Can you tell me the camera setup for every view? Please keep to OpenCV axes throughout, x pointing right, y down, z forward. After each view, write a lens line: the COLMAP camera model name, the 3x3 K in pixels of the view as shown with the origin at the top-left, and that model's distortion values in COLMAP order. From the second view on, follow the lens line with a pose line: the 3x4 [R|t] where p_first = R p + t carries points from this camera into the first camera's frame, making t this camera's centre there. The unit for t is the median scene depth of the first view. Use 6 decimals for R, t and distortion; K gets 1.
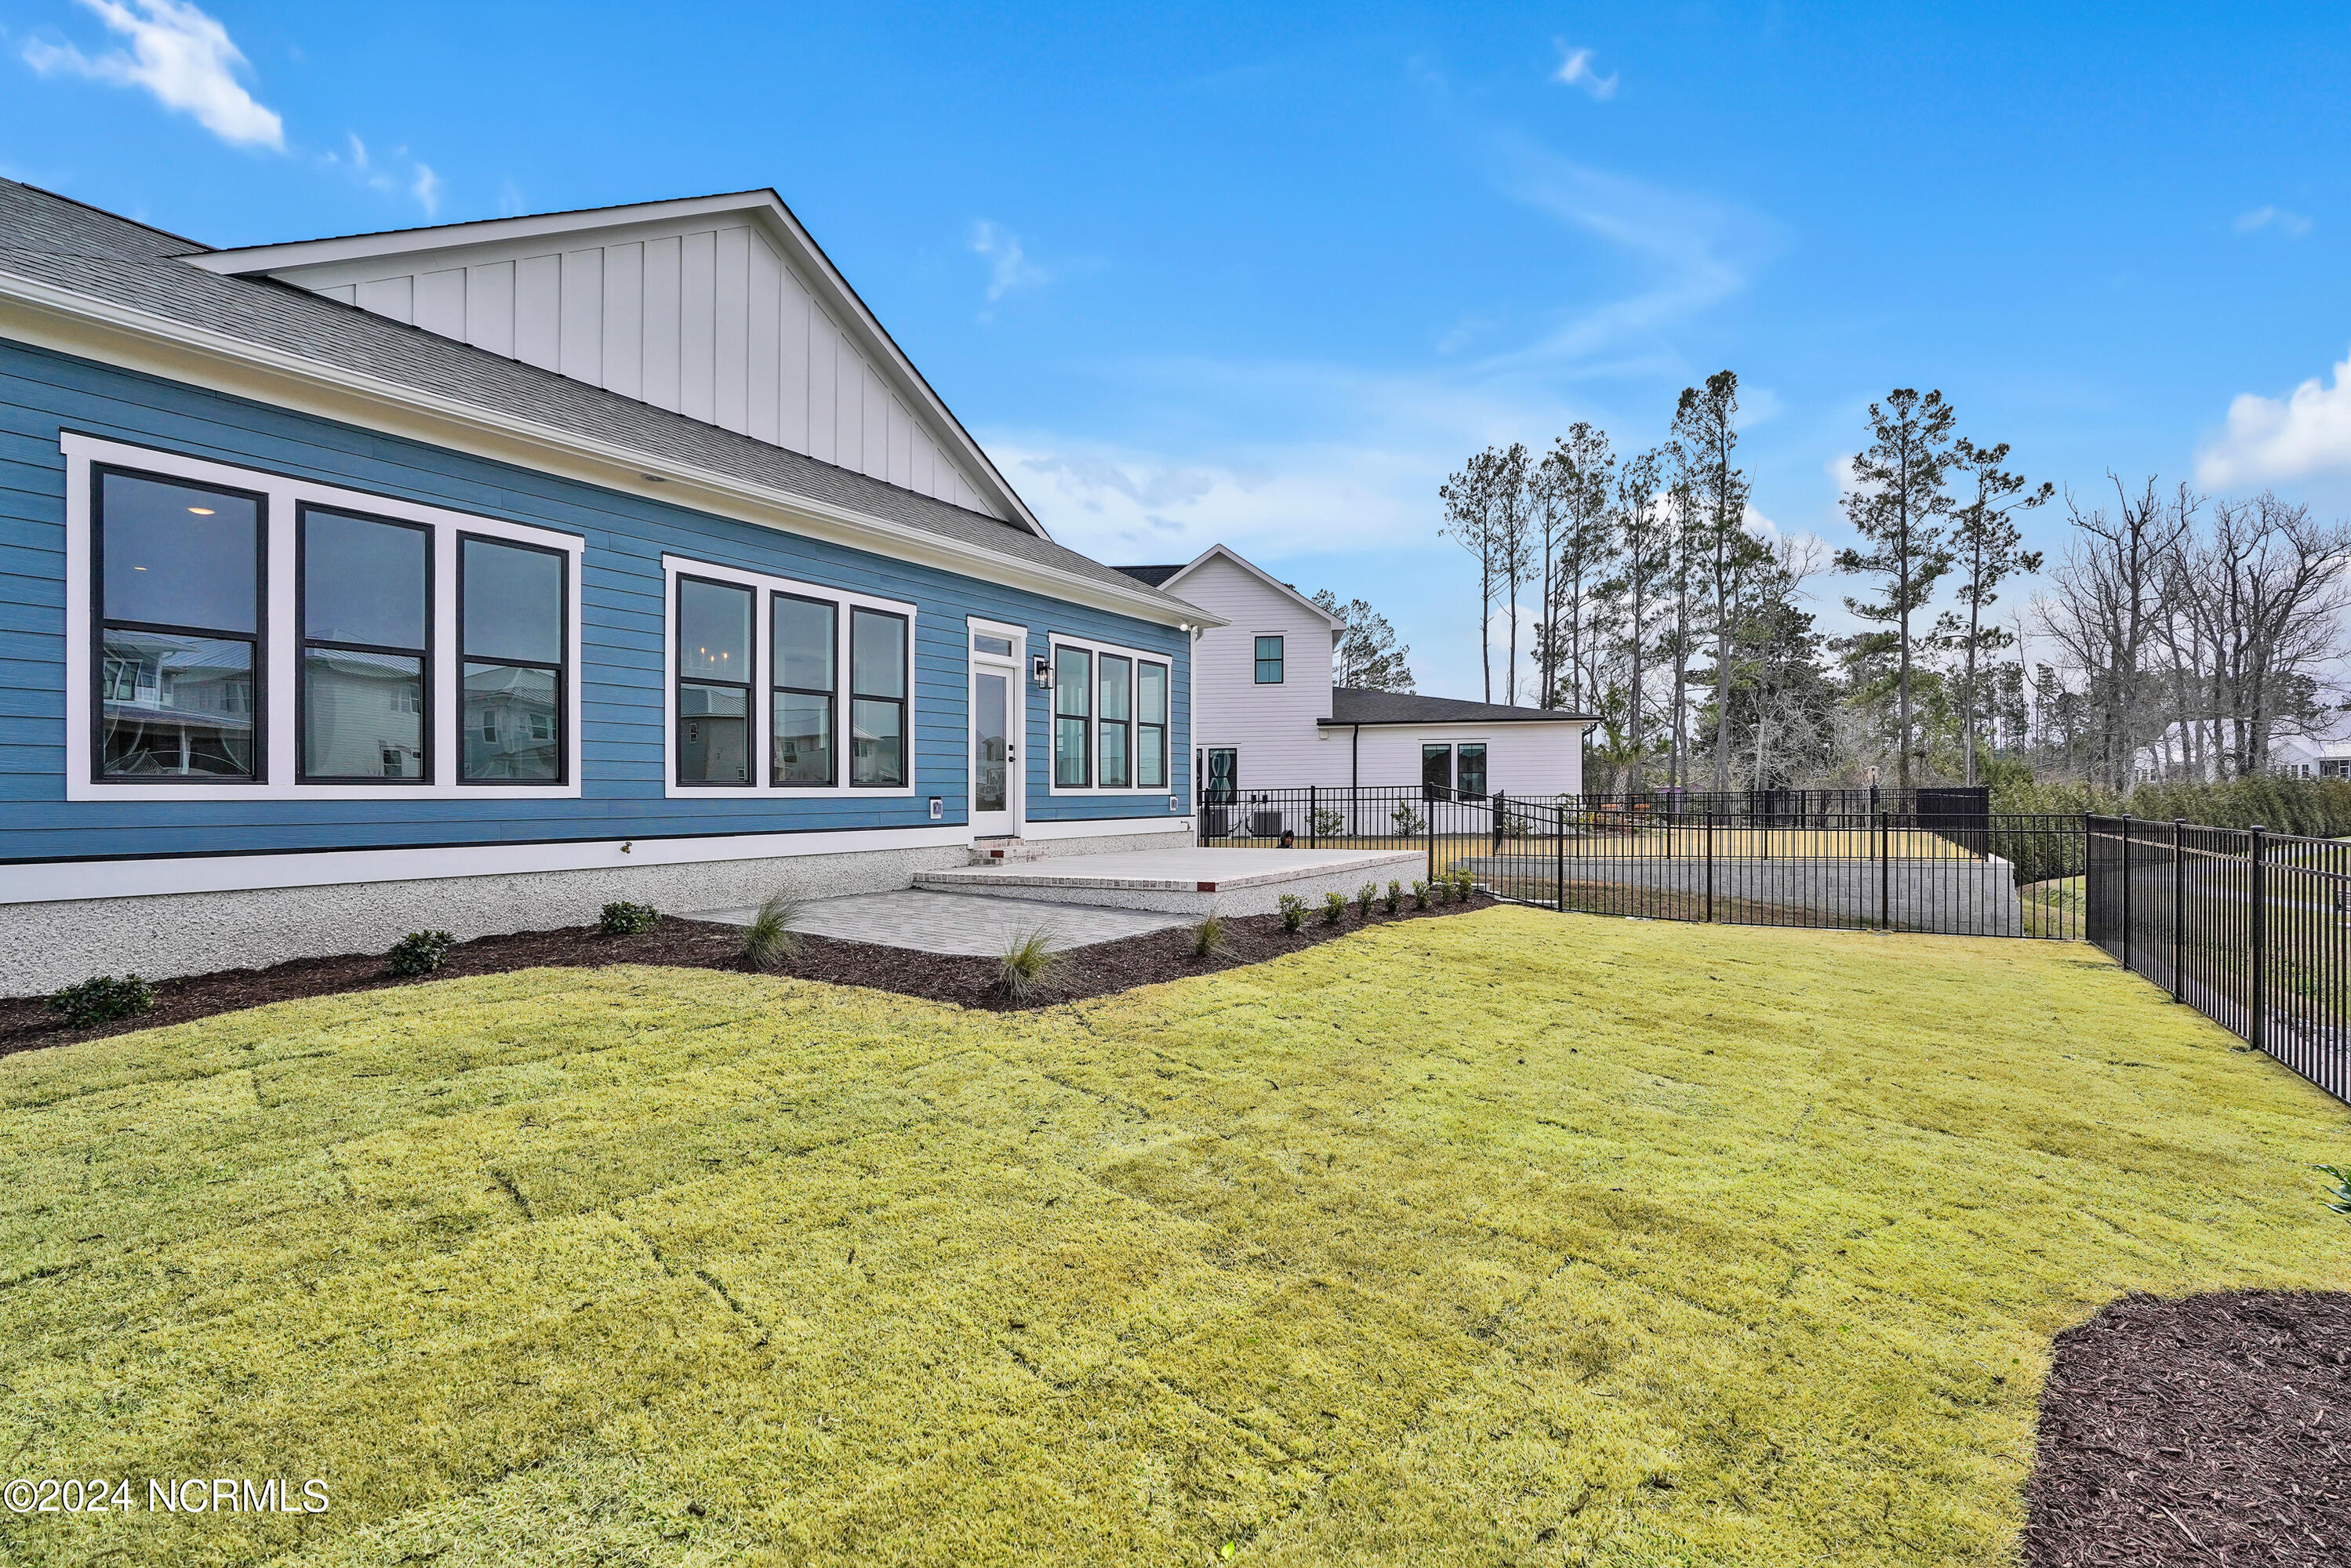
lens RADIAL K [[1059.3, 0, 1177.5], [0, 1059.3, 804.1], [0, 0, 1]] dist [-0.022065, 0.007761]
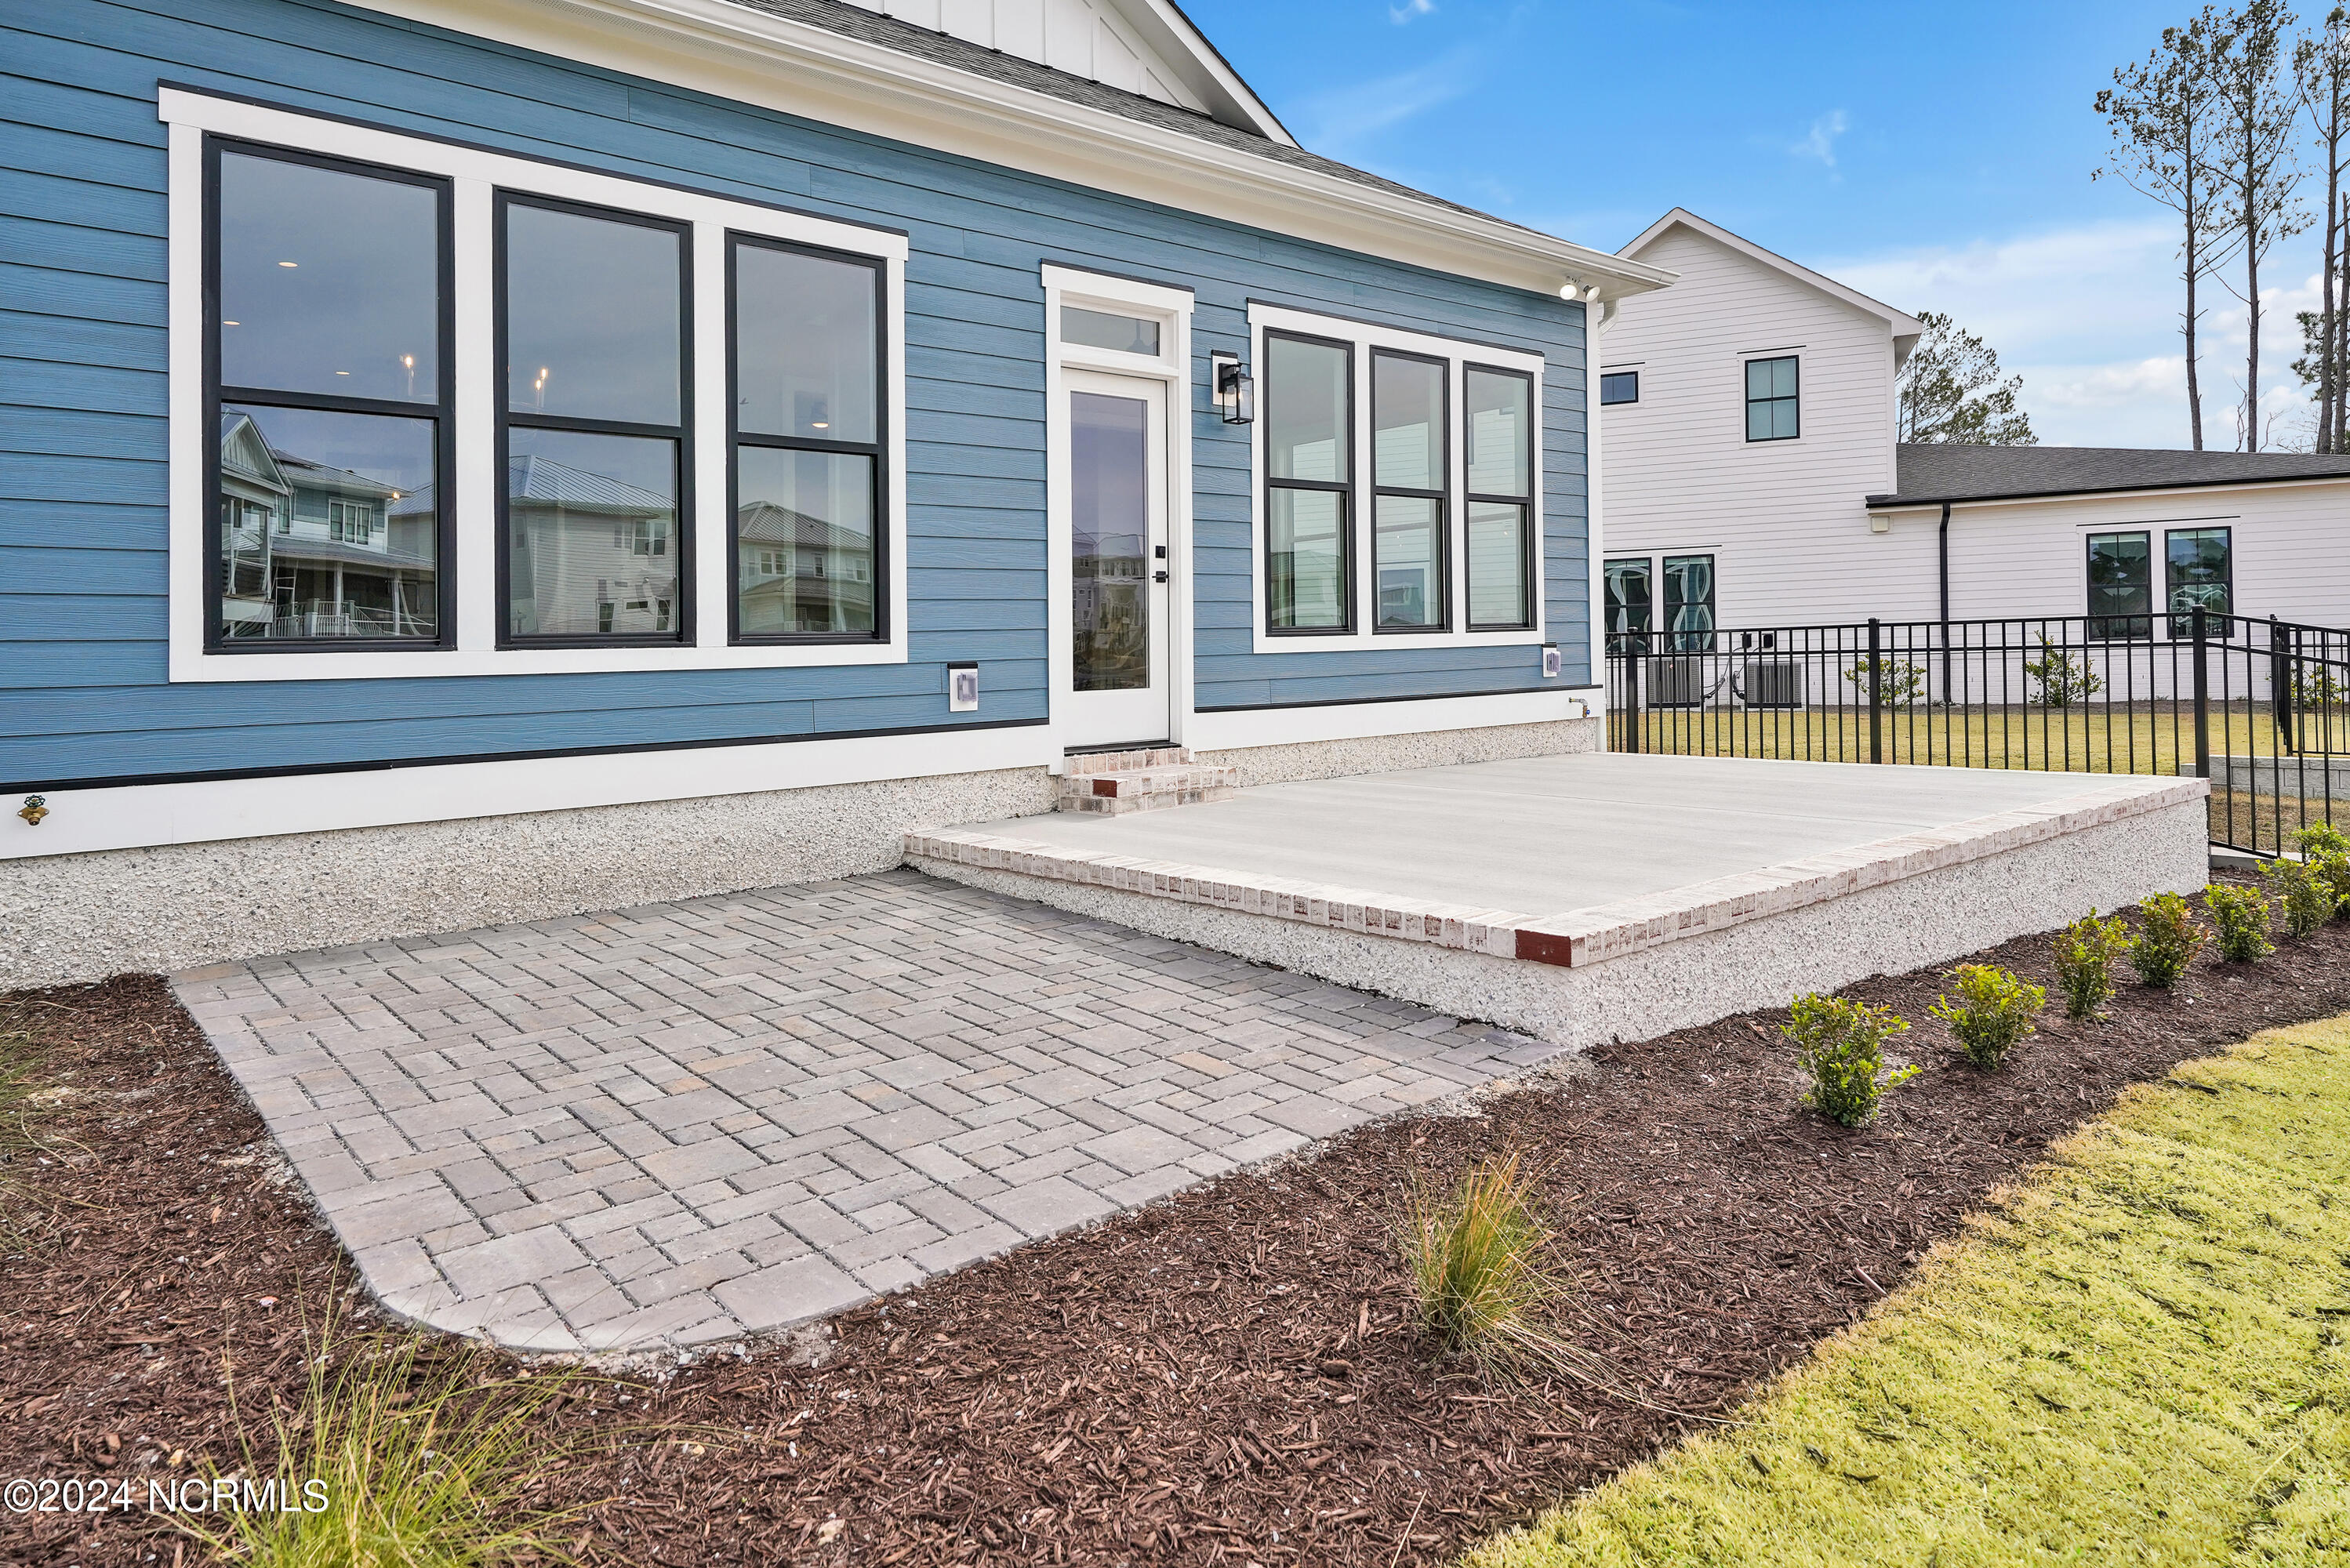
lens RADIAL K [[1384.0, 0, 1173.6], [0, 1384.0, 665.0], [0, 0, 1]] dist [0.018859, -0.000231]
pose [[0.947898, -0.015168, -0.318211, 0.039911], [0.017887, 0.999824, 0.005625, -0.006911], [0.318070, -0.011024, 0.948003, 0.417395]]
